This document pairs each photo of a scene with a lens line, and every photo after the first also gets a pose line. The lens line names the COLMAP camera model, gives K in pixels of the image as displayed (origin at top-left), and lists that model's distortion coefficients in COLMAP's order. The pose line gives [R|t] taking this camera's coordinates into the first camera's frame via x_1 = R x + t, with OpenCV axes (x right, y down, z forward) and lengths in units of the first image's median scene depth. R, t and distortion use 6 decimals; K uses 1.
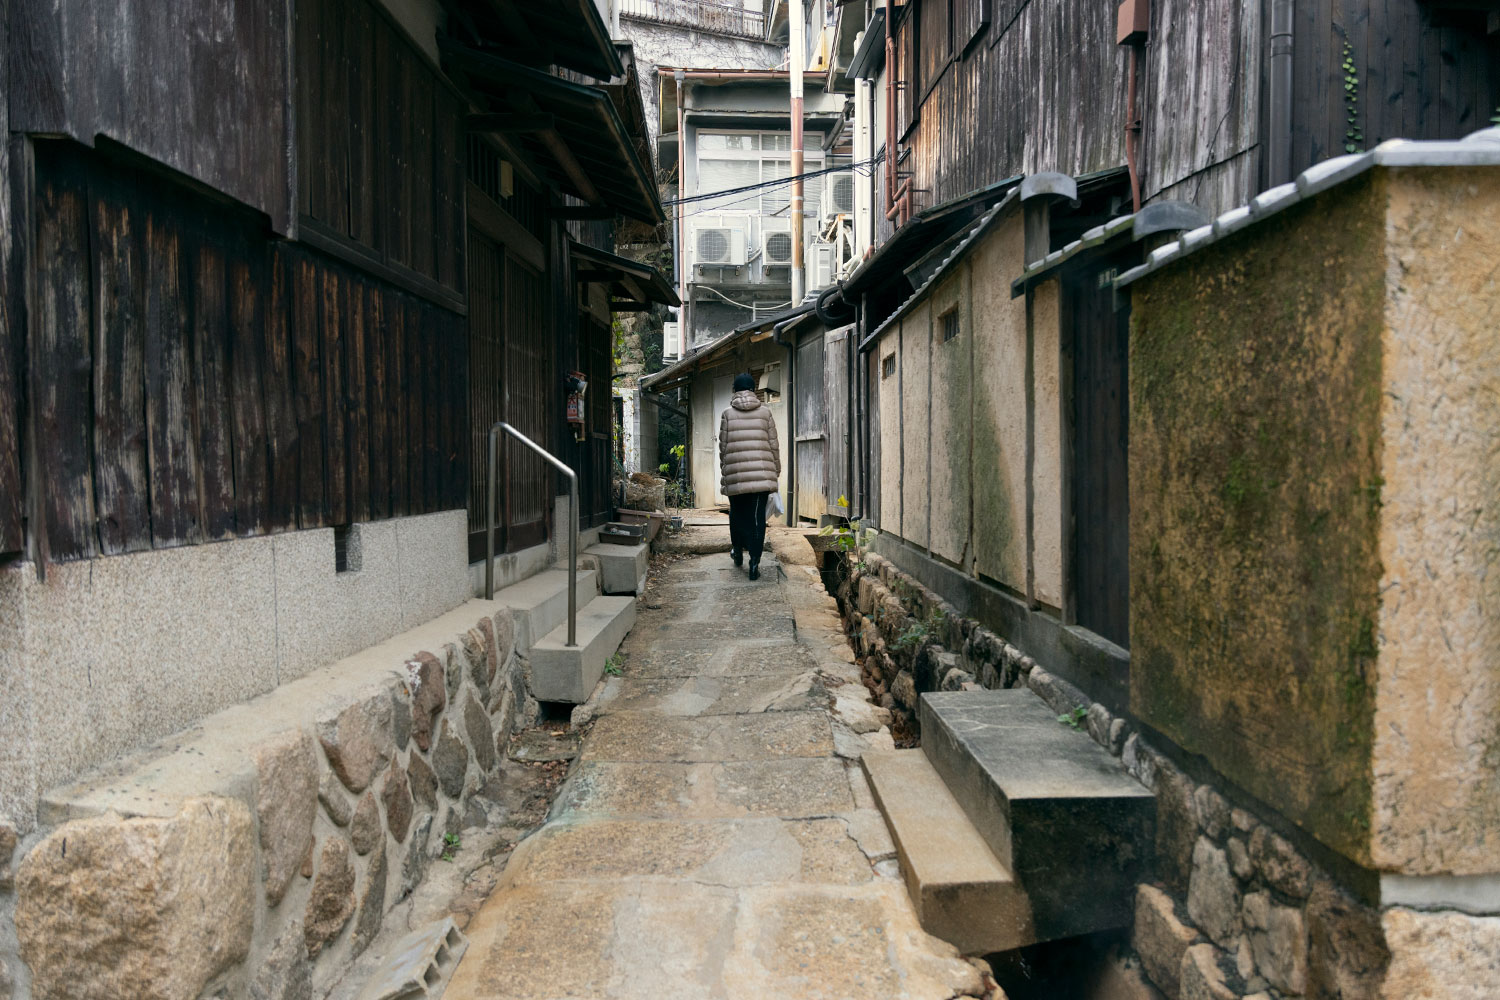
lens RADIAL K [[1067.4, 0, 751.7], [0, 1067.4, 500.3], [0, 0, 1]] dist [0.000810, -0.005251]
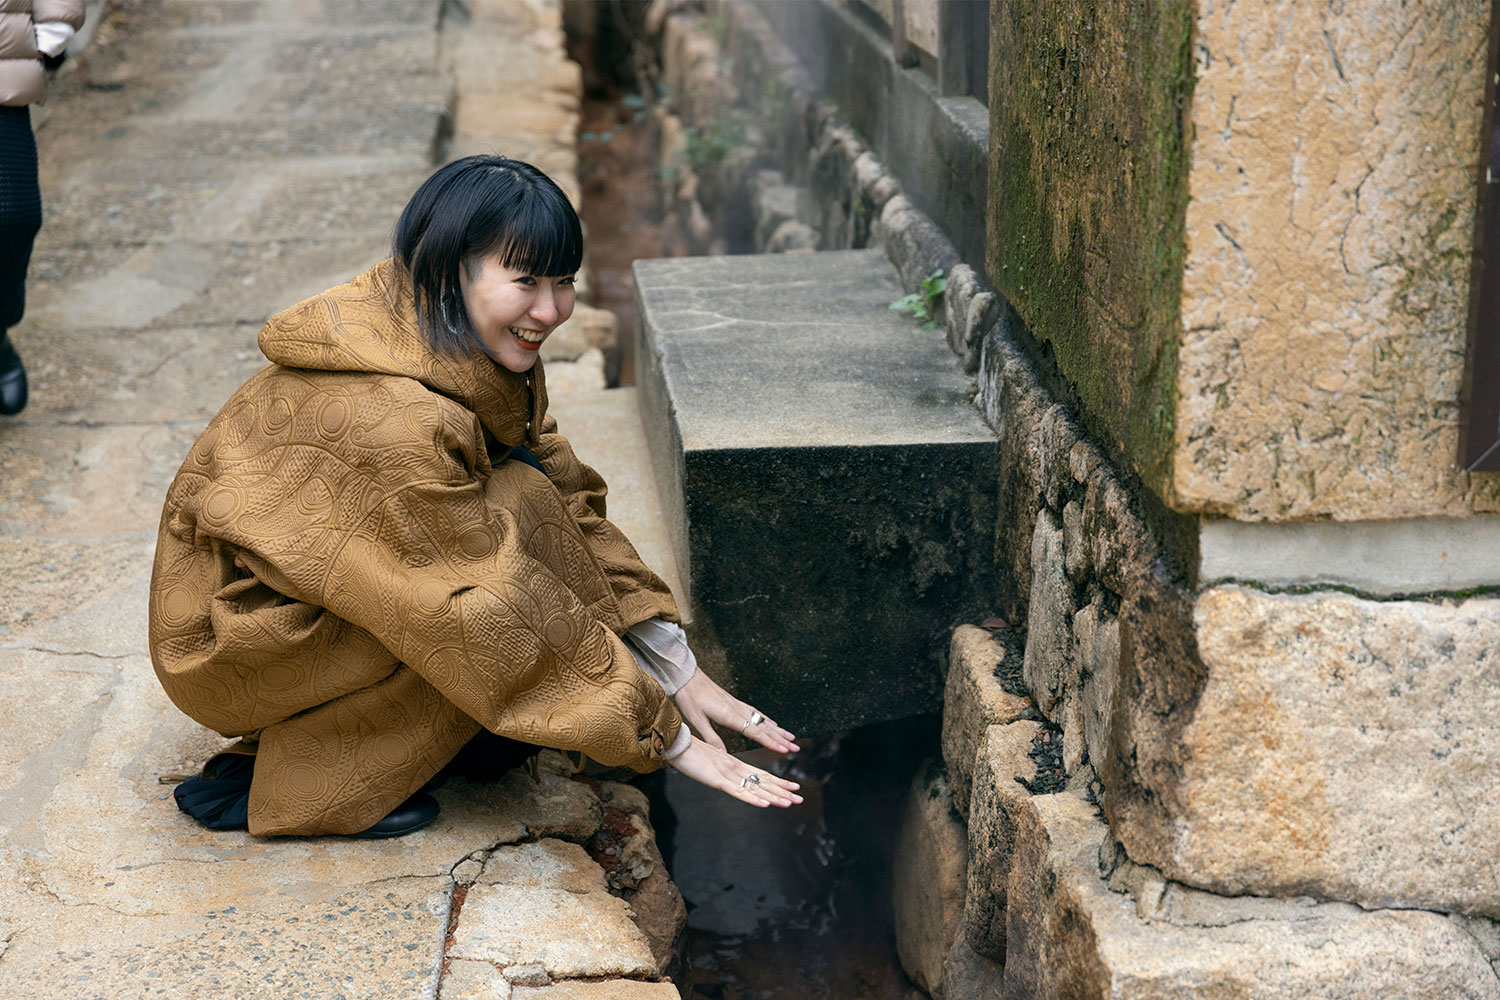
lens RADIAL K [[2885.5, 0, 749.9], [0, 2885.5, 500.1], [0, 0, 1]] dist [-0.004499, 0.000000]
pose [[0.998027, -0.009622, 0.062039, 0.279160], [-0.004553, 0.974490, 0.224385, 0.030339], [-0.062616, -0.224225, 0.972524, -0.314685]]
